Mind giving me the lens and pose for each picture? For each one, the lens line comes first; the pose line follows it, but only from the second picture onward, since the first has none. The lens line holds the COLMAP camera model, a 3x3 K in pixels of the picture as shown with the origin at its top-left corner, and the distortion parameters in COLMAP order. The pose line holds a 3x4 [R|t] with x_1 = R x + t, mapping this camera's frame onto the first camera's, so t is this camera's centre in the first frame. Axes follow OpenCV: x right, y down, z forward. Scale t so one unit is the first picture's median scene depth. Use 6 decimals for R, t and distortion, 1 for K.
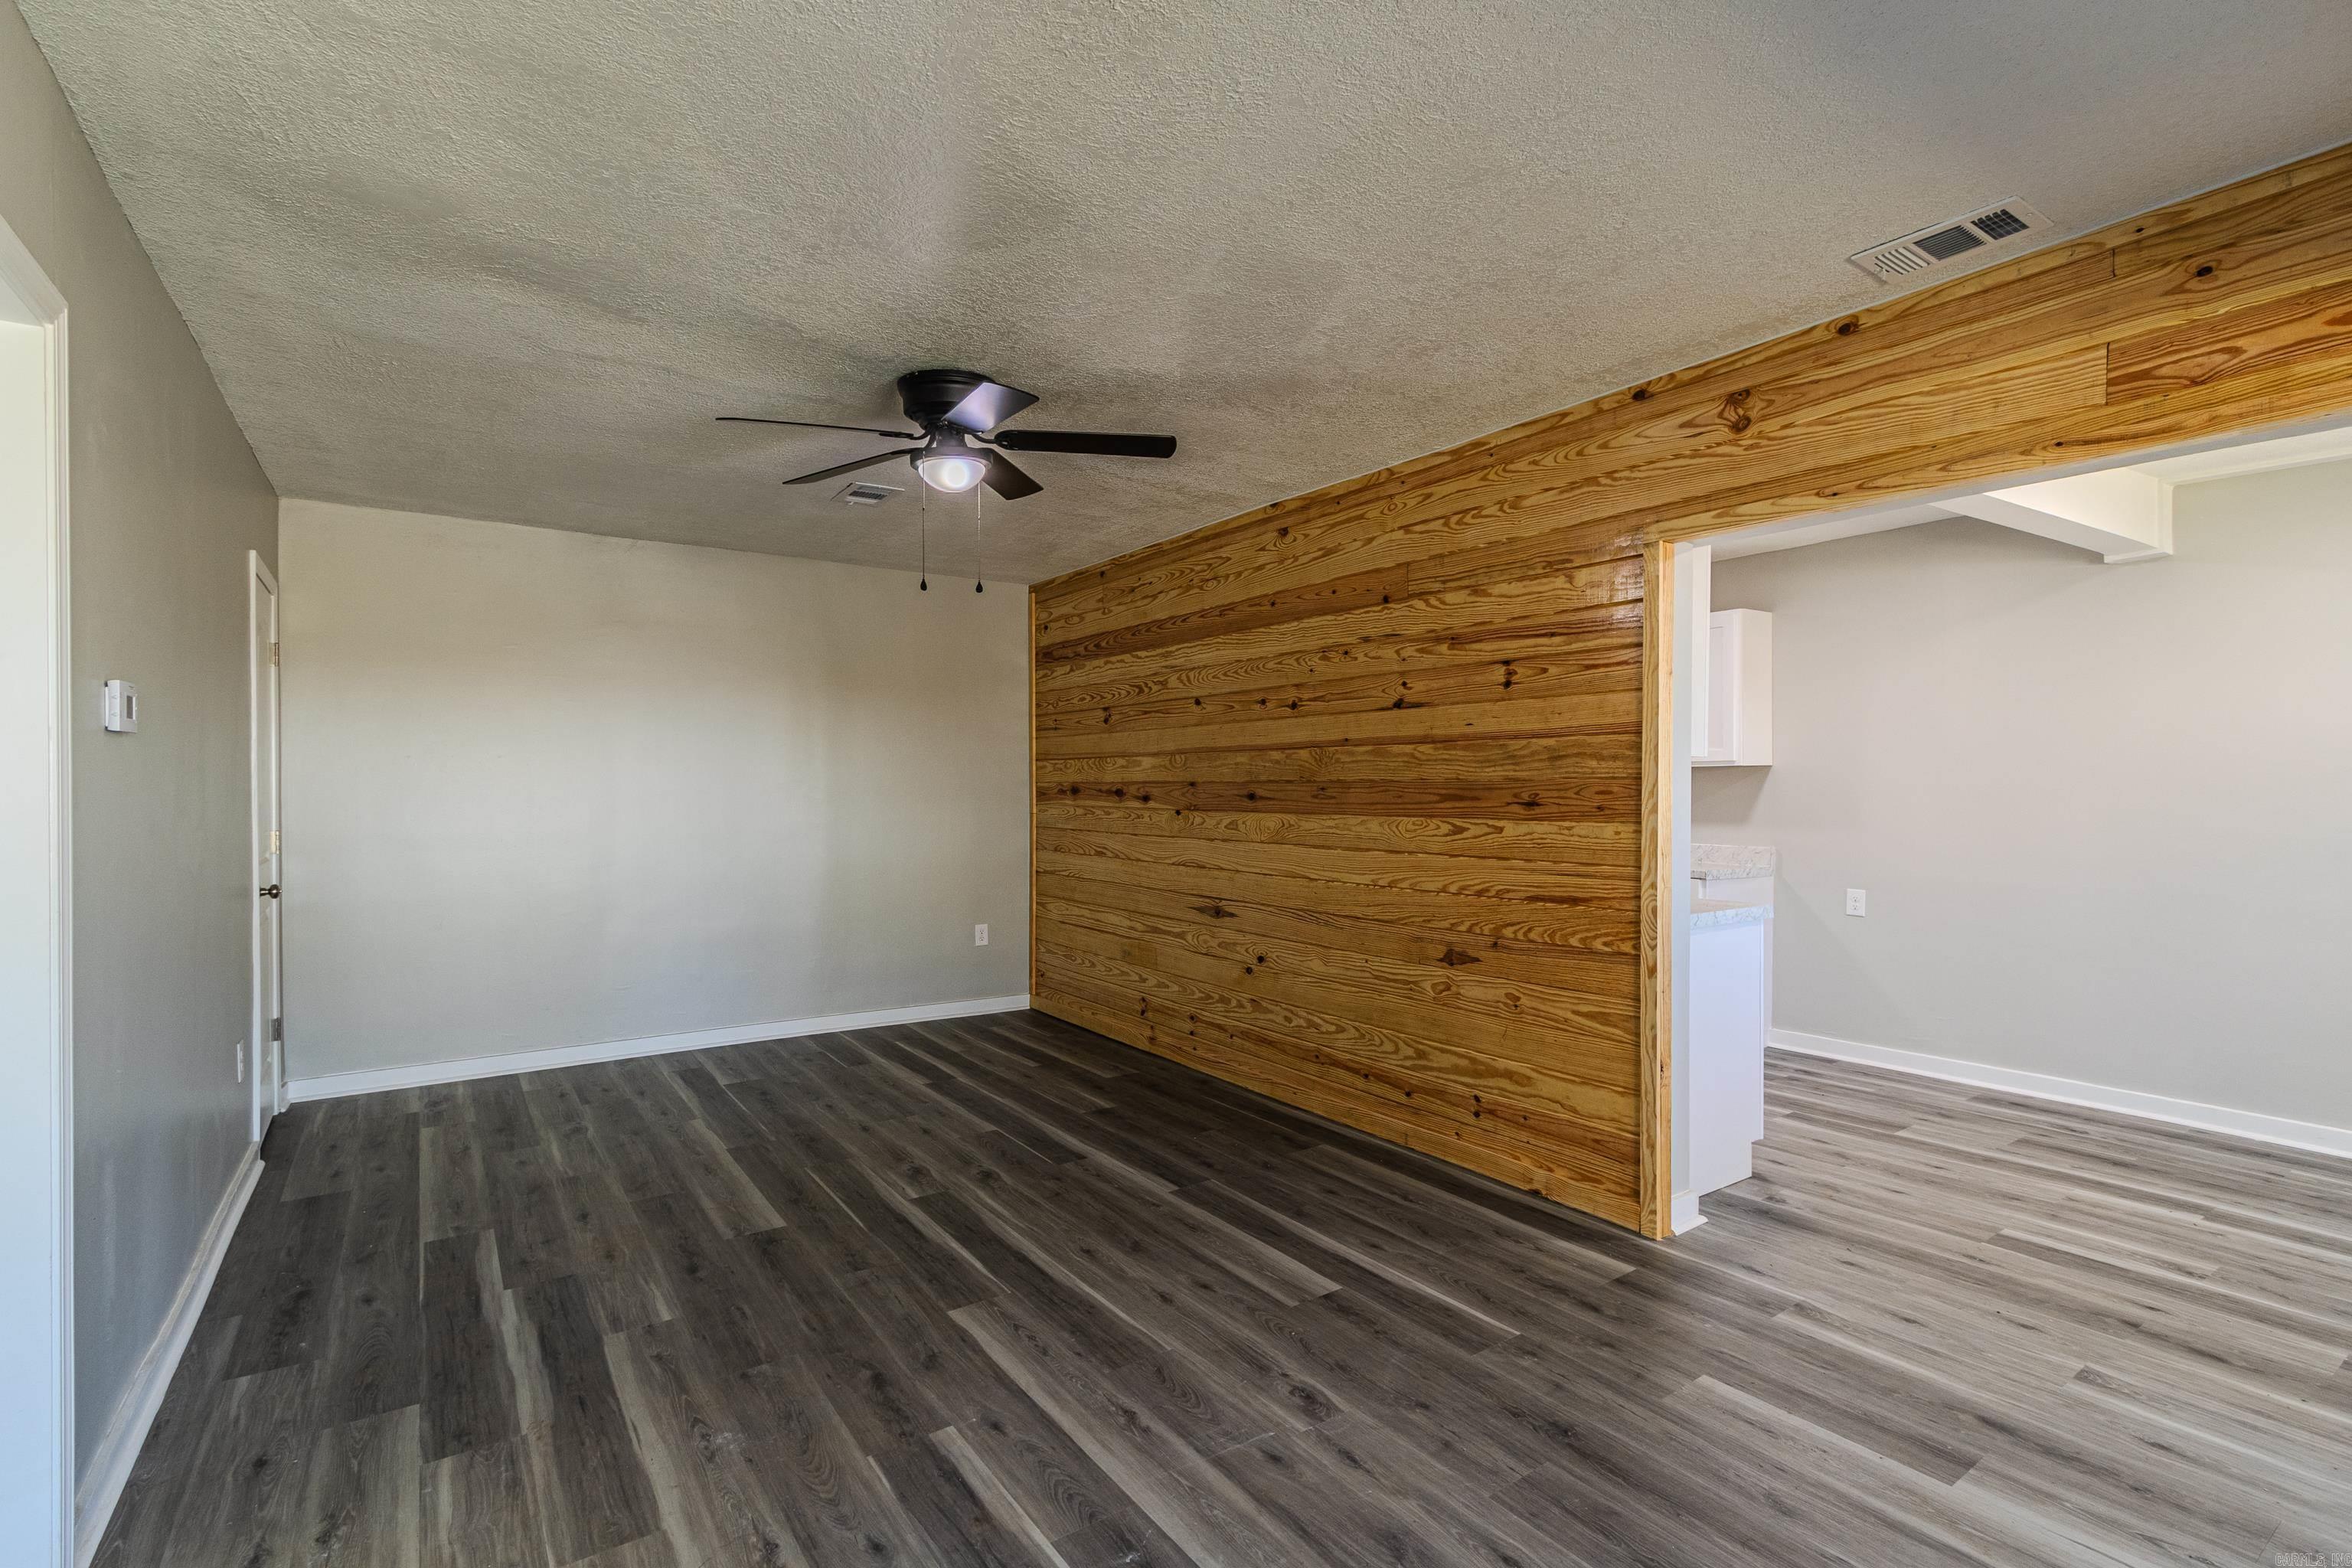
lens RADIAL K [[1076.5, 0, 1147.2], [0, 1076.5, 795.1], [0, 0, 1]] dist [0.008202, -0.003496]
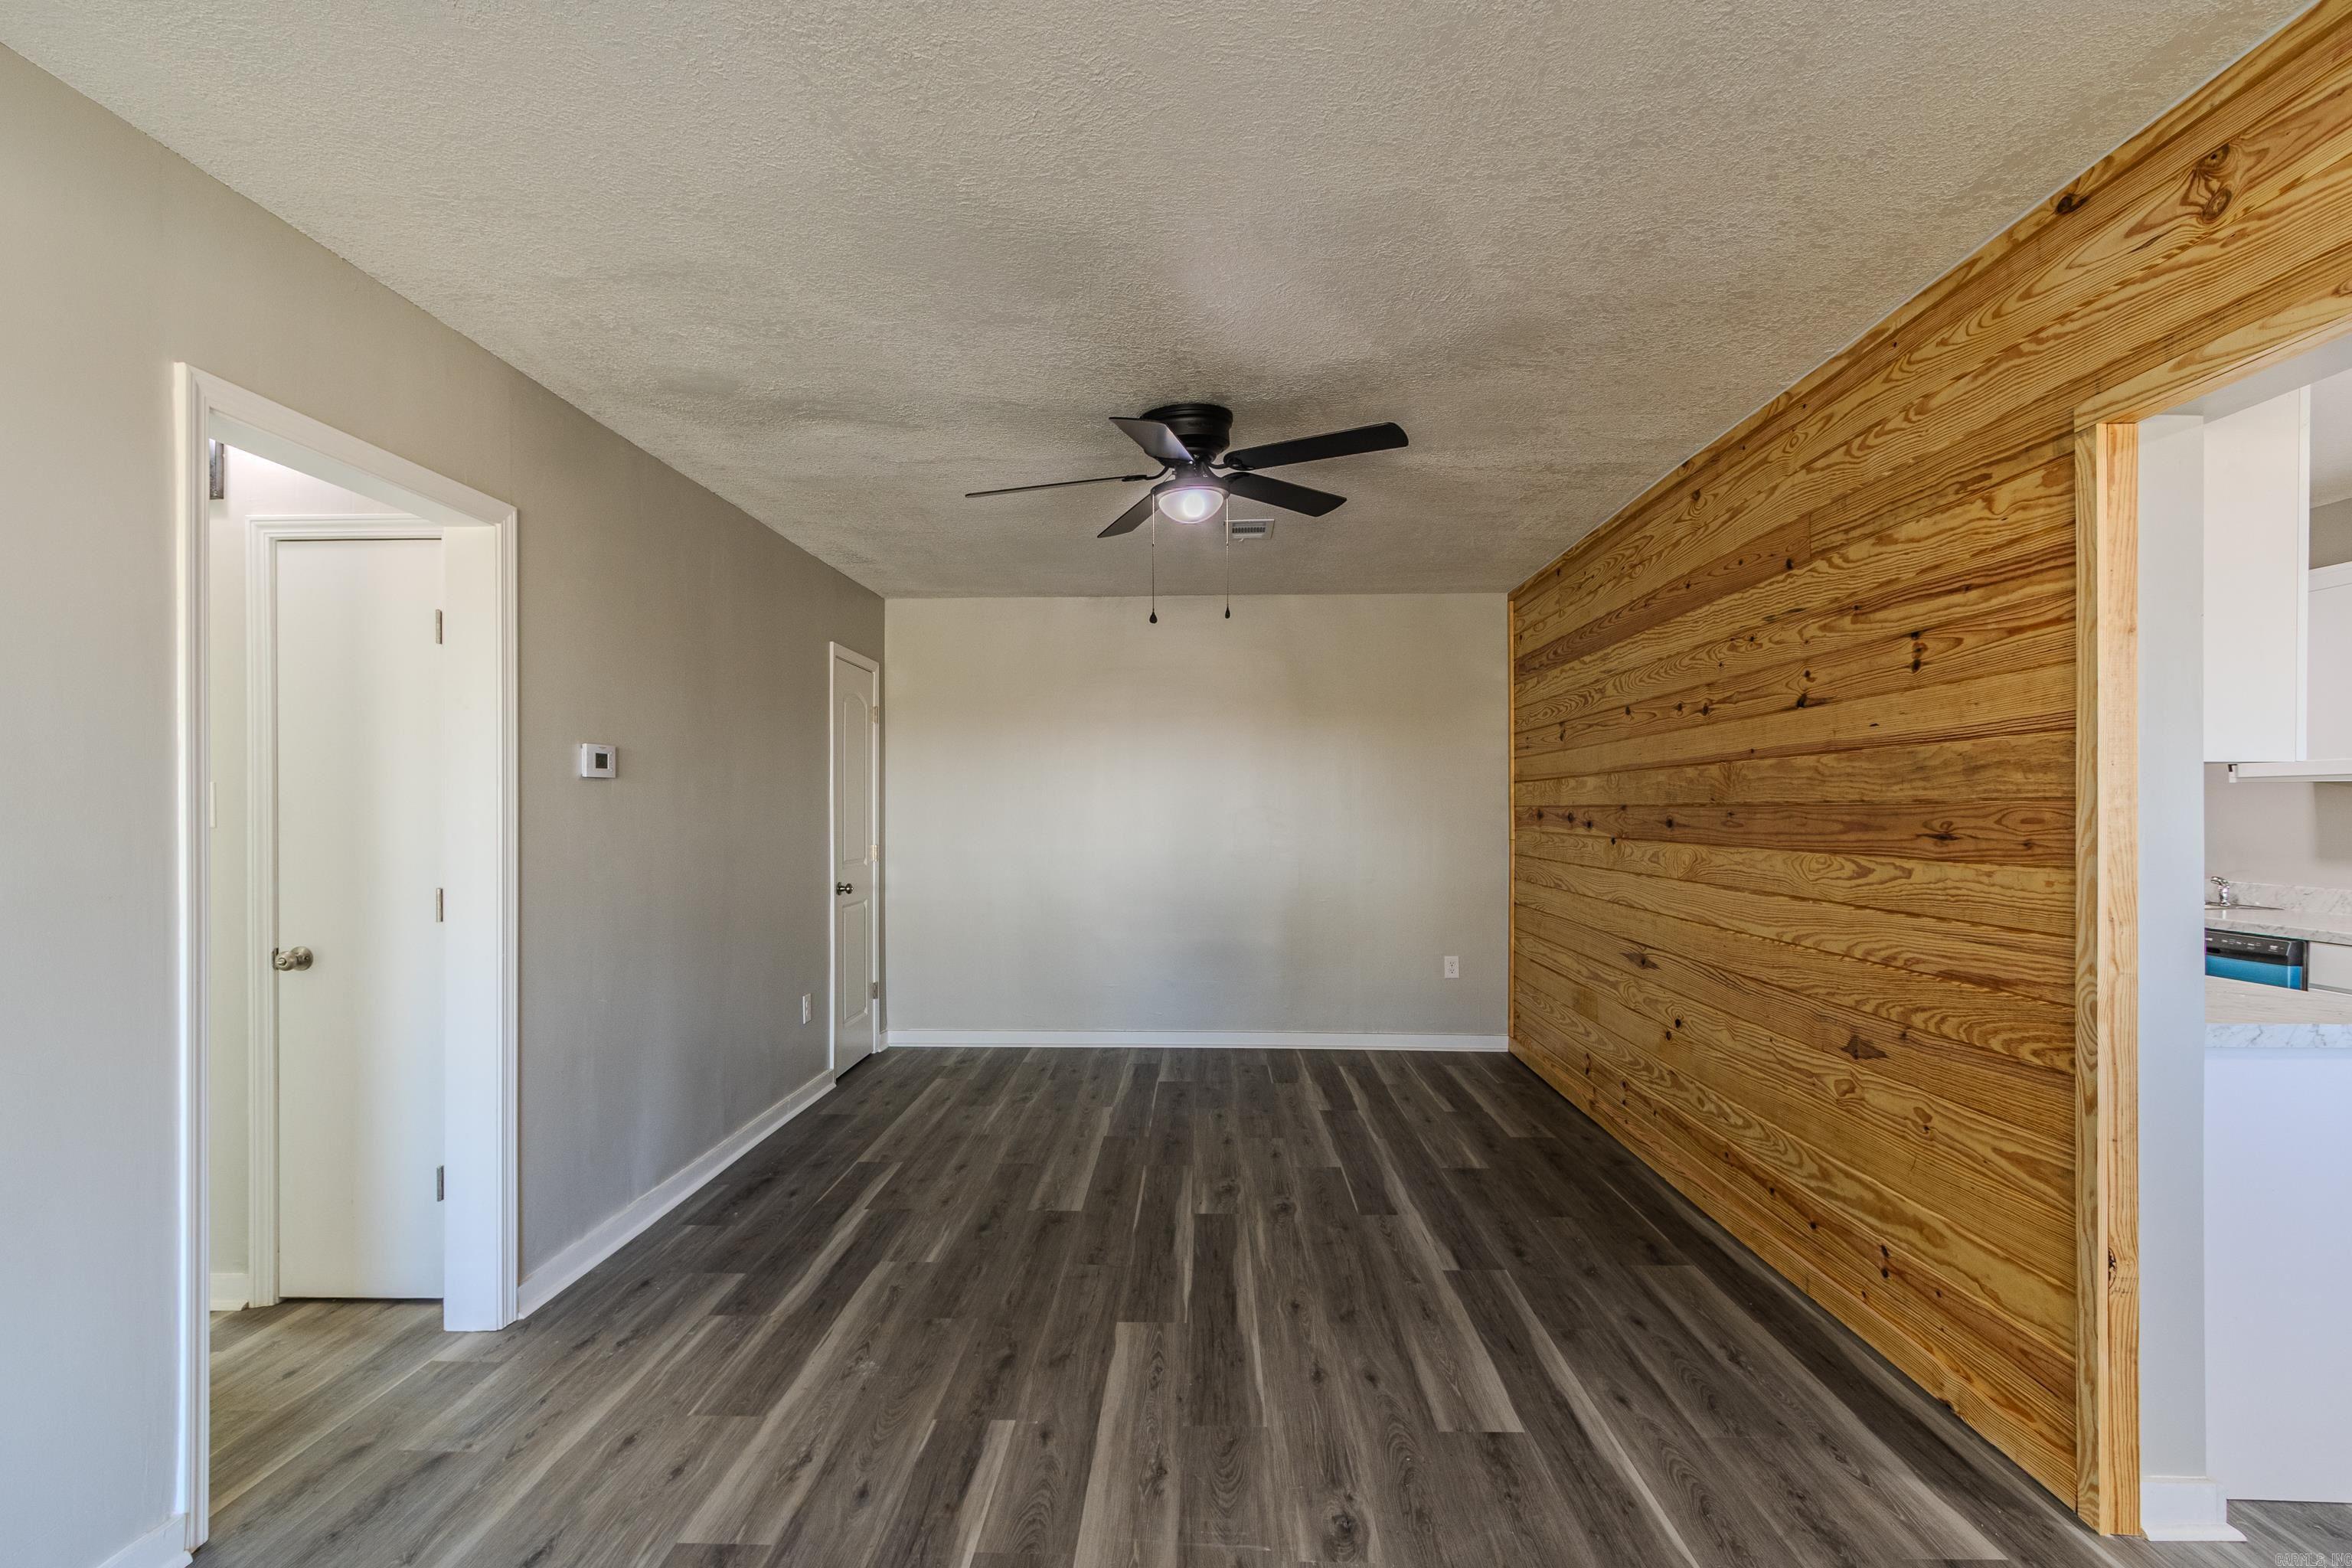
lens RADIAL K [[1076.5, 0, 1168.8], [0, 1076.5, 807.3], [0, 0, 1]] dist [0.008202, -0.003496]
pose [[0.808045, -0.002566, -0.589115, 0.387078], [-0.003338, 0.999955, -0.008934, -0.003096], [0.589111, 0.009185, 0.808000, 0.160424]]
